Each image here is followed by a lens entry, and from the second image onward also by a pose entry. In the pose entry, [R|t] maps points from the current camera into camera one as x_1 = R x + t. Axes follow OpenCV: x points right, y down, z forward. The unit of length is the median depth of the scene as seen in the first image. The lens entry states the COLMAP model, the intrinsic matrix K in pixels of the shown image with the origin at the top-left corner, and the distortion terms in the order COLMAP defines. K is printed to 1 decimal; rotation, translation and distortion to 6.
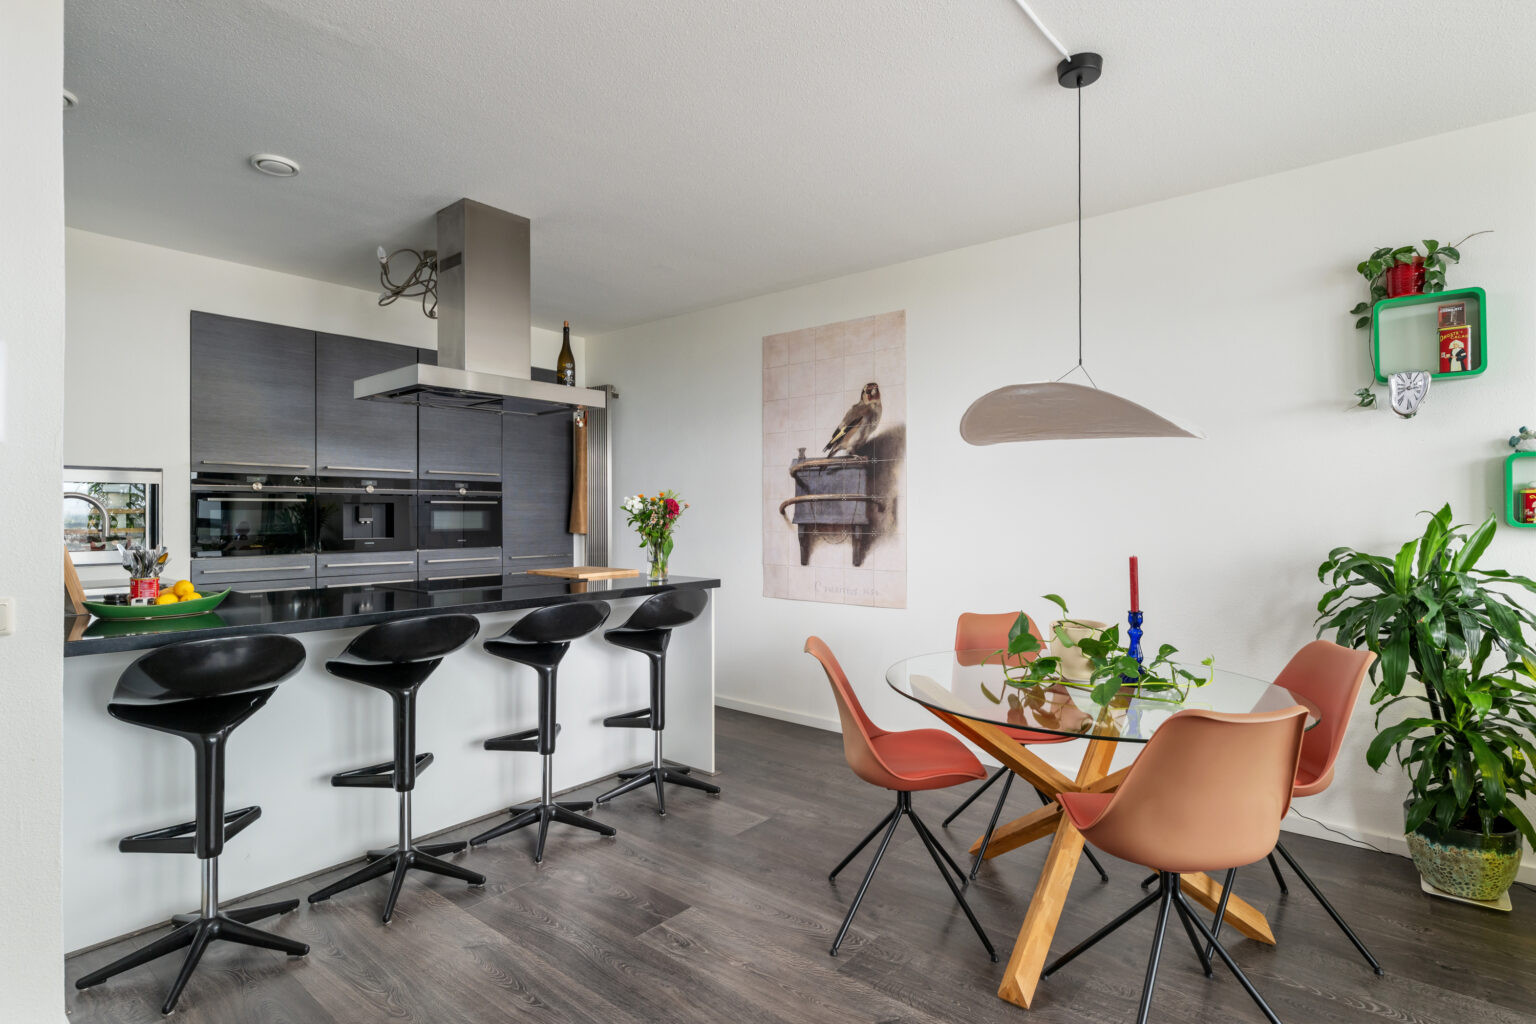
lens RADIAL K [[751.2, 0, 757.2], [0, 751.2, 520.6], [0, 0, 1]] dist [-0.008891, 0.000676]
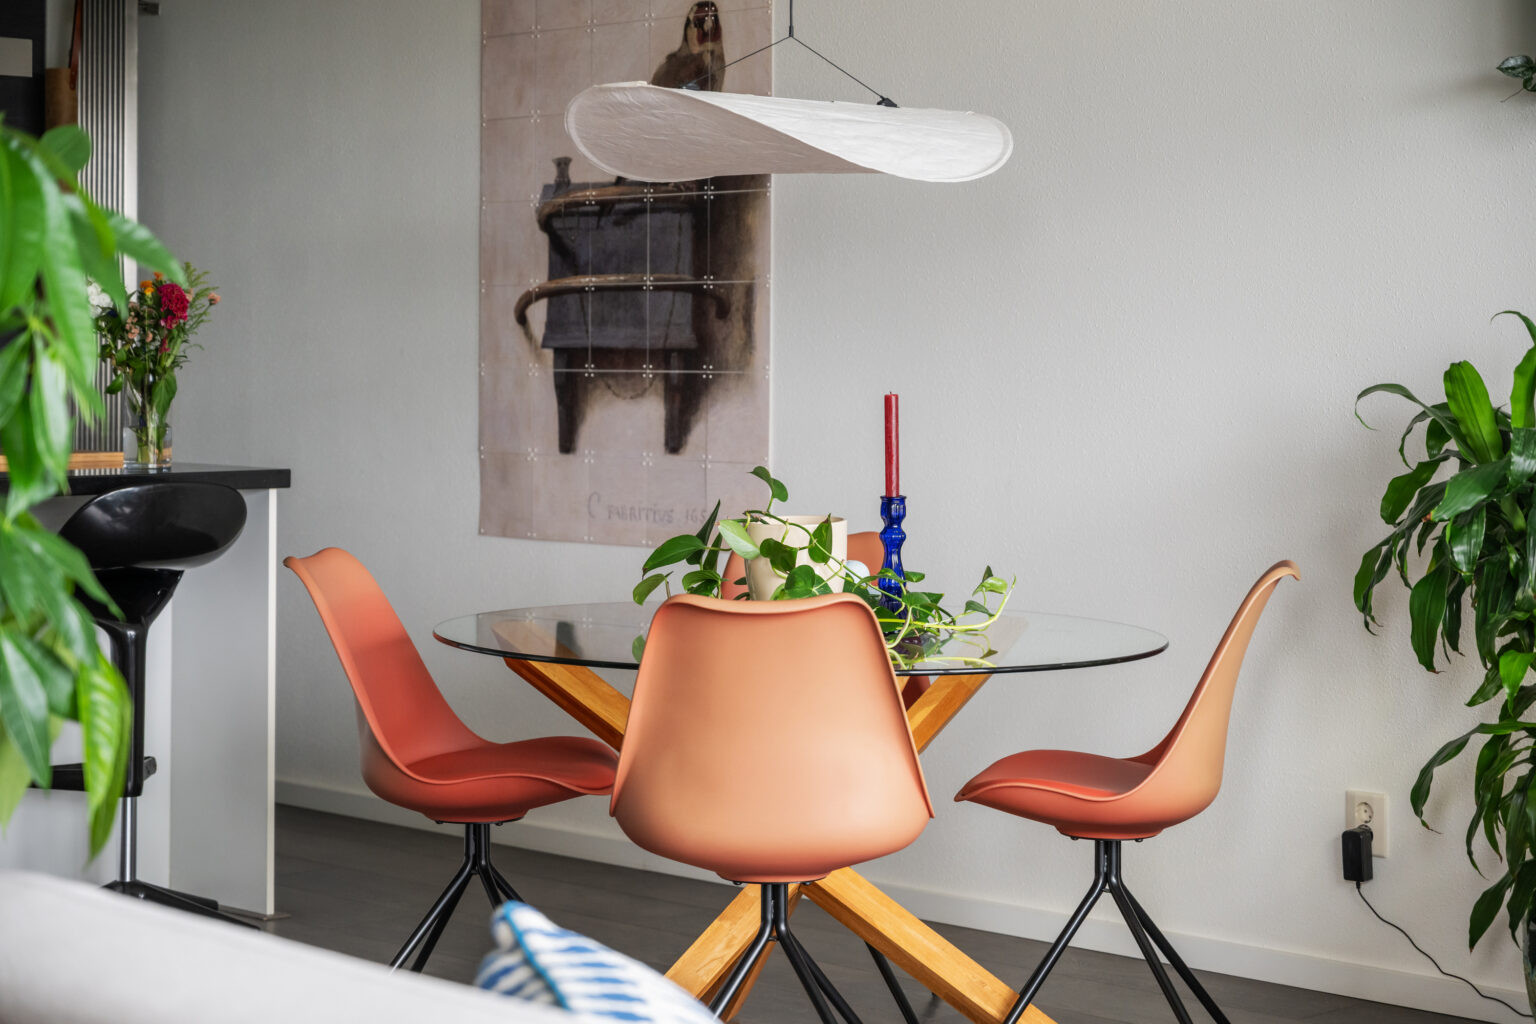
lens RADIAL K [[3044.8, 0, 778.0], [0, 3044.8, 410.5], [0, 0, 1]] dist [0.005396, 0.000000]
pose [[0.996071, 0.007456, -0.088240, 0.320624], [-0.006618, 0.999930, 0.009786, 0.020720], [0.088306, -0.009164, 0.996051, -0.604989]]
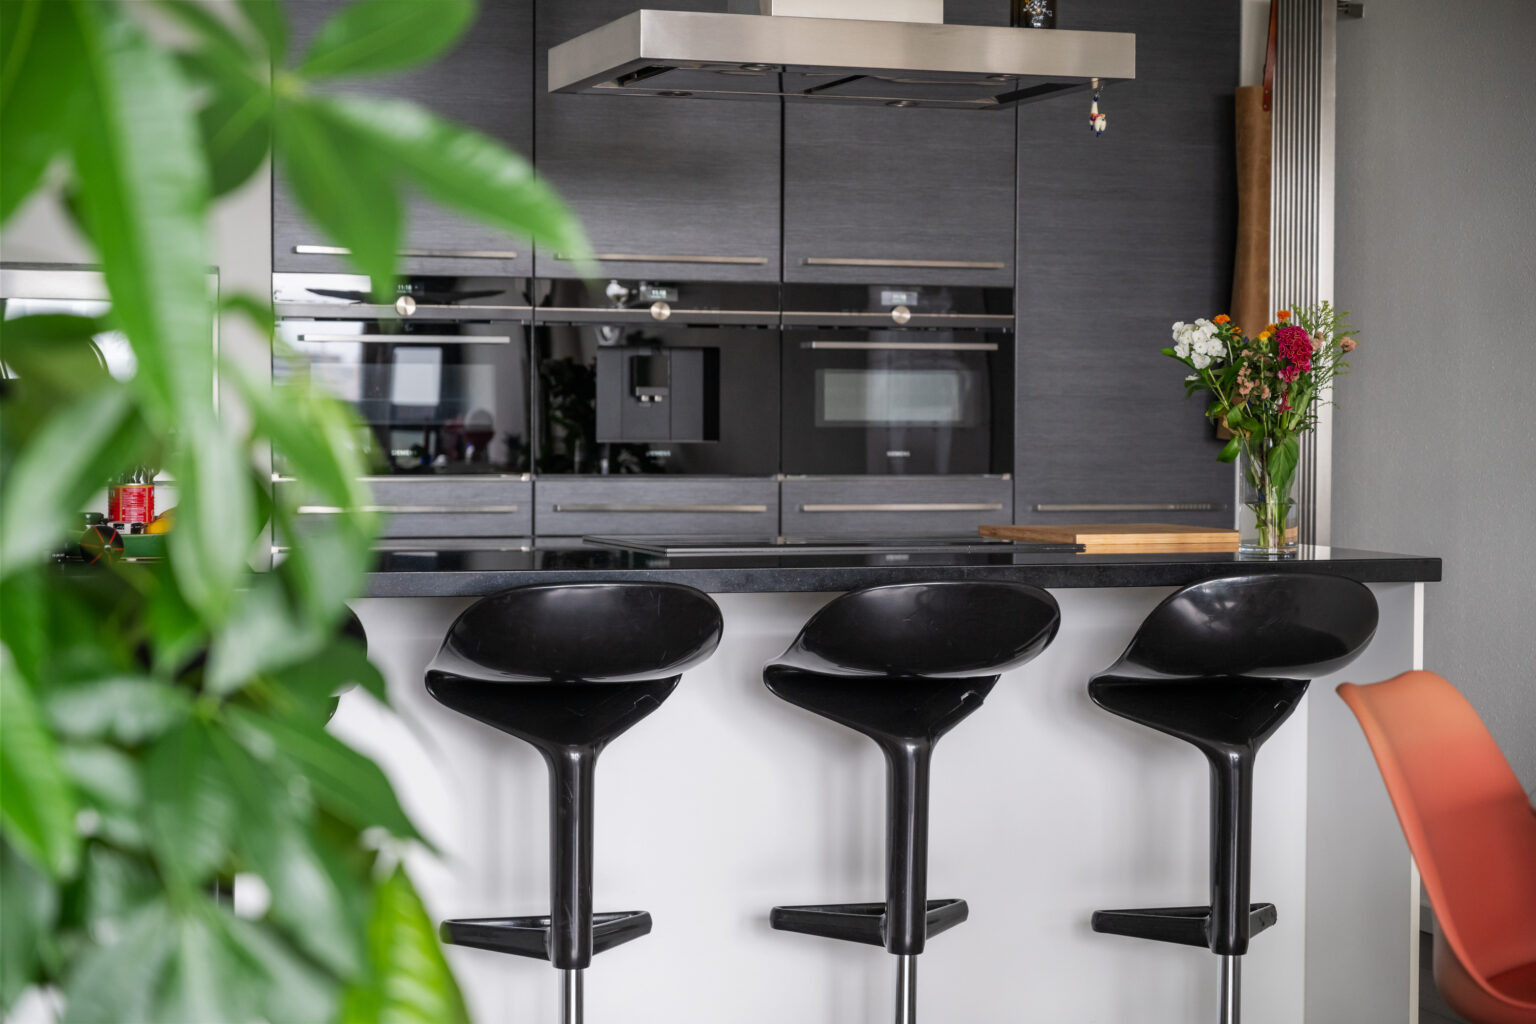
lens RADIAL K [[3044.8, 0, 771.6], [0, 3044.8, 515.5], [0, 0, 1]] dist [0.005396, 0.000000]
pose [[0.856933, 0.024932, -0.514824, 0.338564], [-0.012750, 0.999549, 0.027184, 0.019880], [0.515270, -0.016731, 0.856865, -0.300558]]
